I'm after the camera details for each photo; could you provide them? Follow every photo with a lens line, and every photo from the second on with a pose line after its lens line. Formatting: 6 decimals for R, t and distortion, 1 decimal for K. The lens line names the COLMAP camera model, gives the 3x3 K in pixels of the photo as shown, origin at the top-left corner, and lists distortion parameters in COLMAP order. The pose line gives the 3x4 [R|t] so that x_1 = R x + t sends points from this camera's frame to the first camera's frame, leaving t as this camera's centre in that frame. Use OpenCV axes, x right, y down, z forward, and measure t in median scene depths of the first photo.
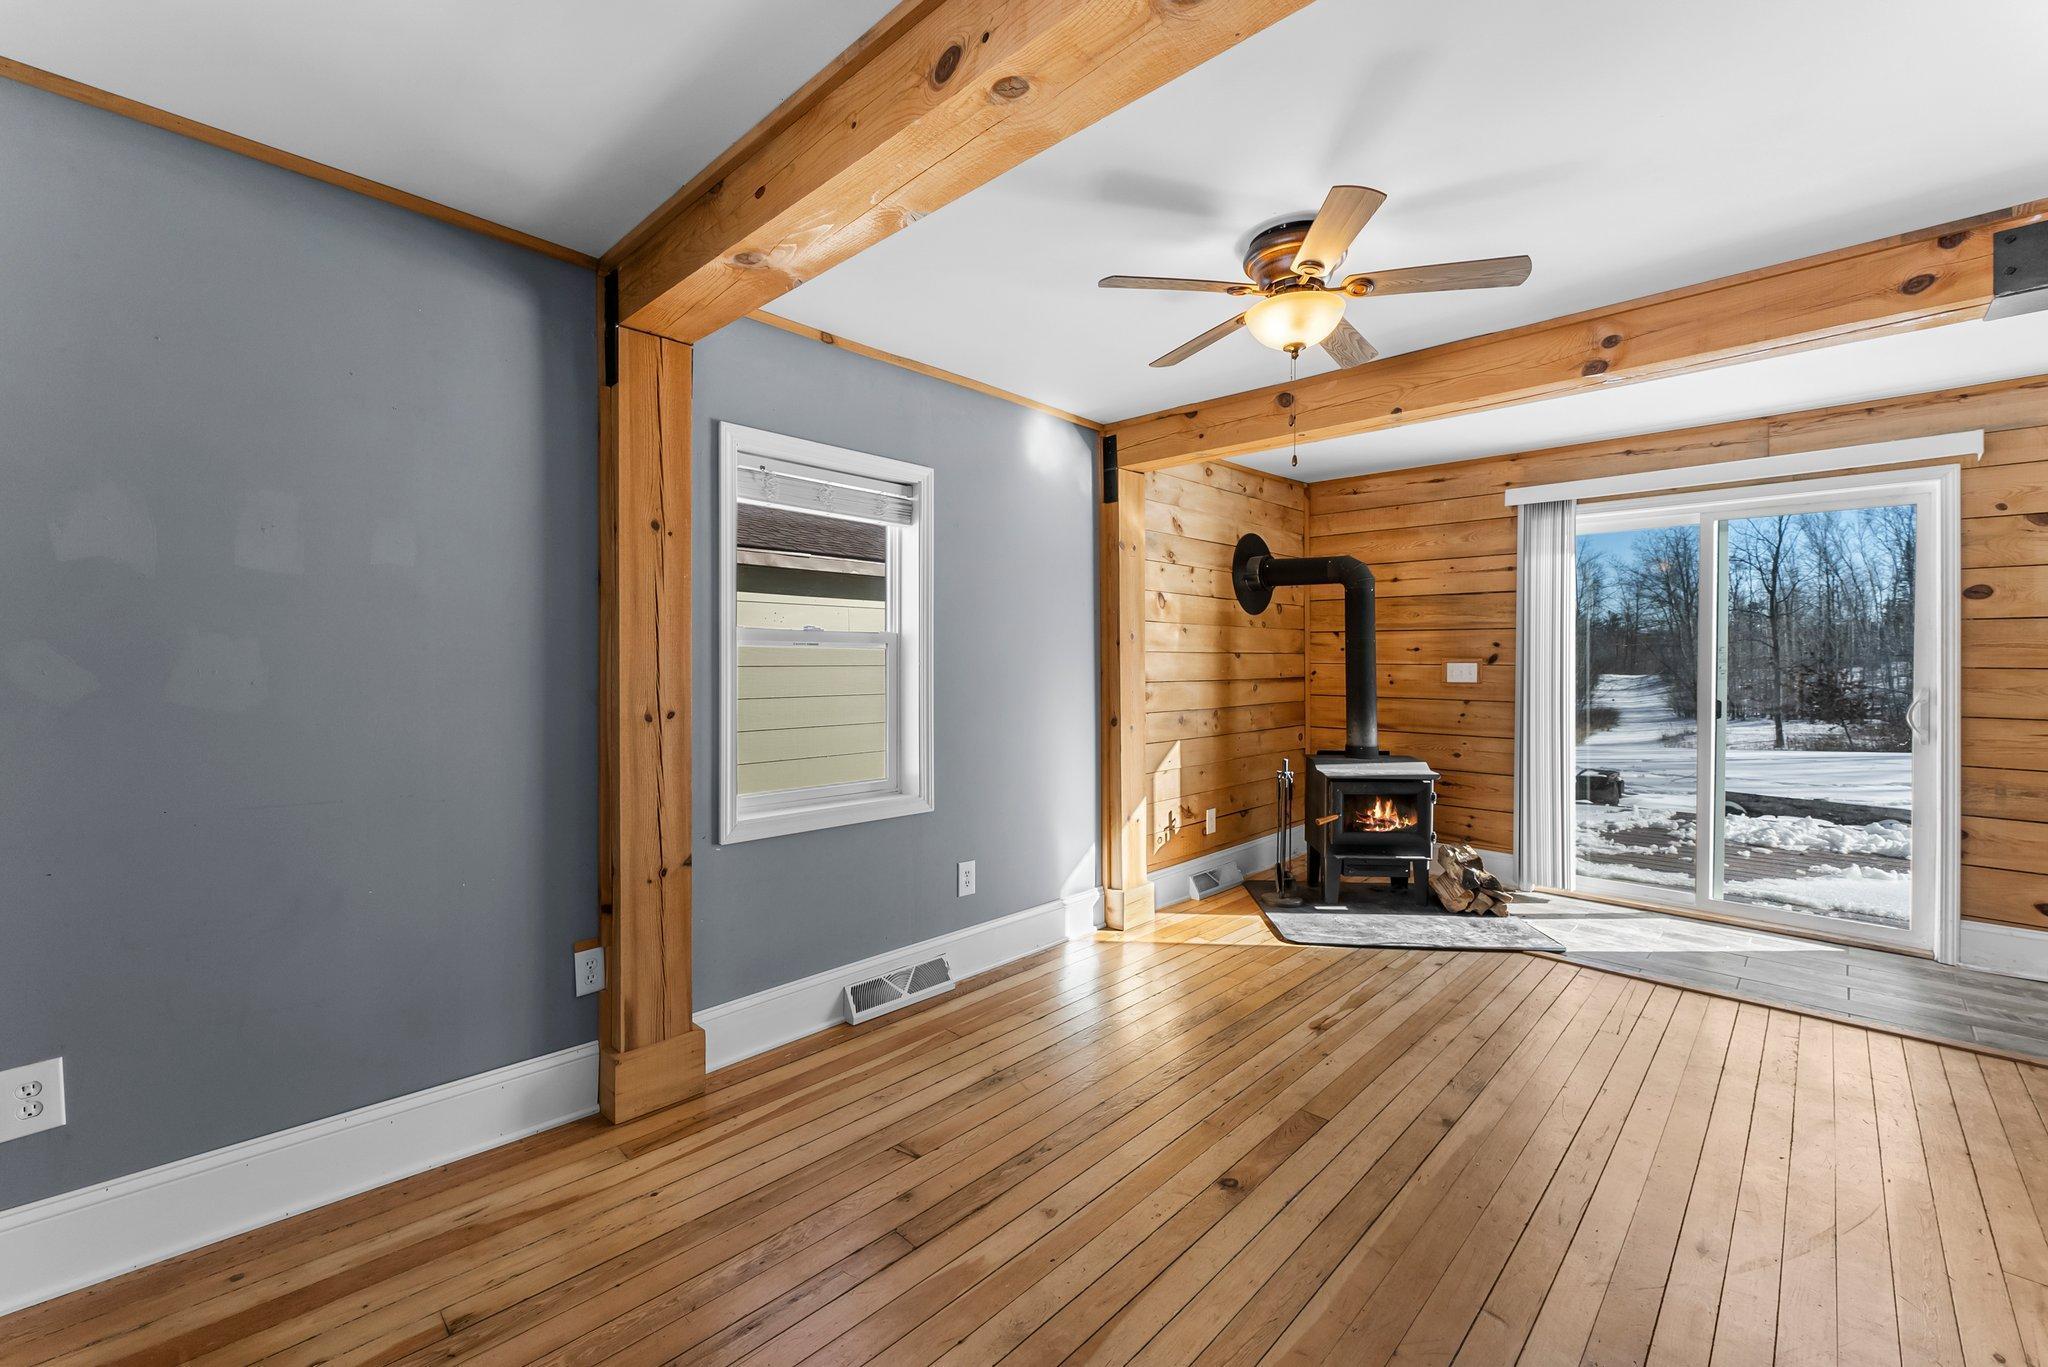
lens RADIAL K [[845.9, 0, 1024.0], [0, 845.9, 664.6], [0, 0, 1]] dist [0.000574, 0.000096]
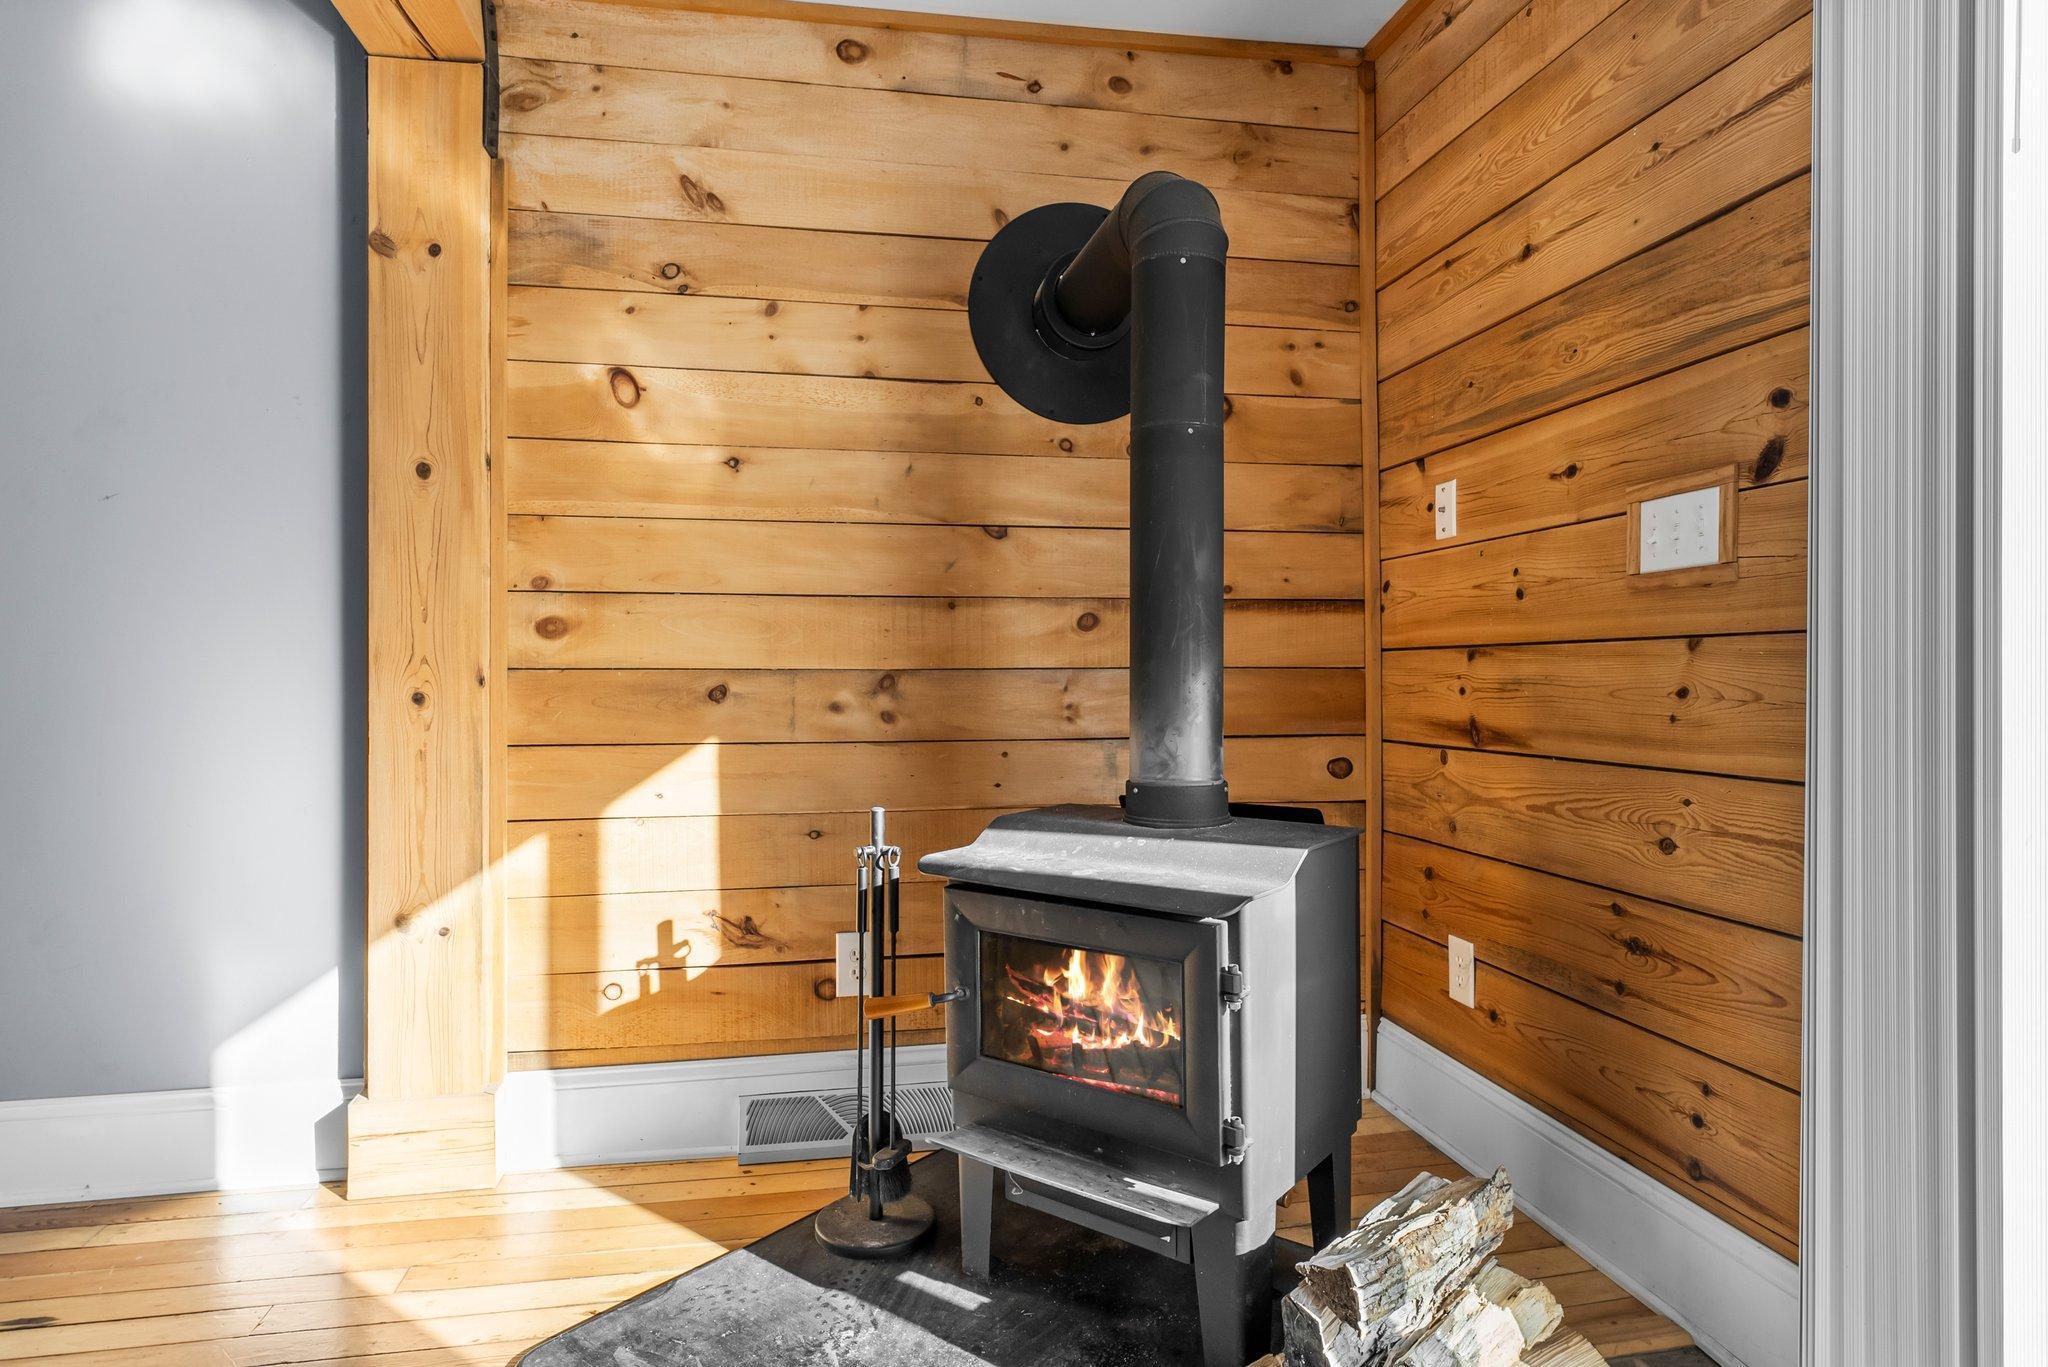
lens RADIAL K [[1160.6, 0, 1023.6], [0, 1160.6, 684.7], [0, 0, 1]] dist [-0.001107, 0.000554]
pose [[0.817999, -0.000830, -0.575220, 0.587422], [0.001025, 0.999999, 0.000015, 0.059680], [0.575219, -0.000602, 0.817999, 0.618858]]
